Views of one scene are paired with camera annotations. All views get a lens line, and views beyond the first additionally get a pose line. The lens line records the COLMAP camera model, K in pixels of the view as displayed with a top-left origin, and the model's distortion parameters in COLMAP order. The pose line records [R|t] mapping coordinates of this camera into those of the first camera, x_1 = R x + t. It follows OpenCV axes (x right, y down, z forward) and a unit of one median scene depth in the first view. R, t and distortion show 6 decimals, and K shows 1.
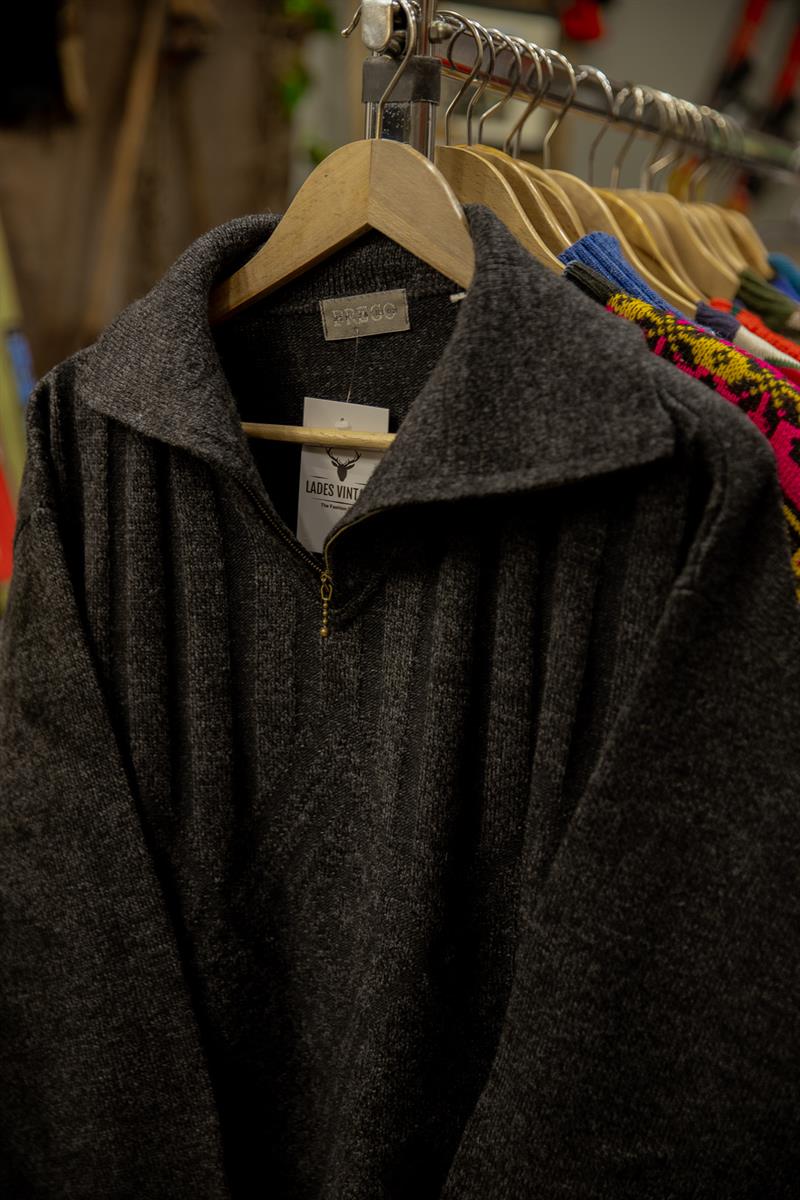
lens RADIAL K [[1823.5, 0, 362.8], [0, 1823.5, 608.7], [0, 0, 1]] dist [0.092505, 0.000000]
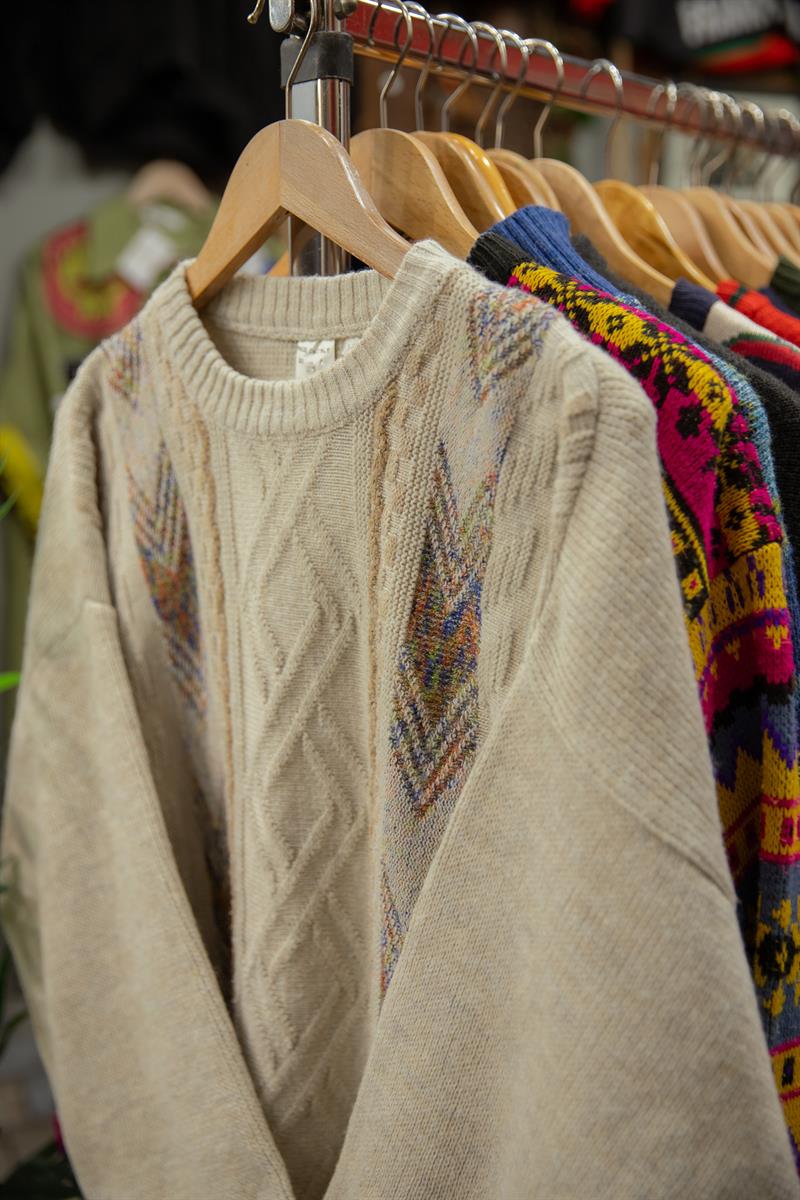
lens RADIAL K [[1320.8, 0, 410.5], [0, 1320.8, 605.9], [0, 0, 1]] dist [0.006773, 0.000000]
pose [[0.965905, 0.004334, -0.258859, 0.266335], [-0.002588, 0.999972, 0.007084, -0.001934], [0.258883, -0.006172, 0.965889, 0.345019]]
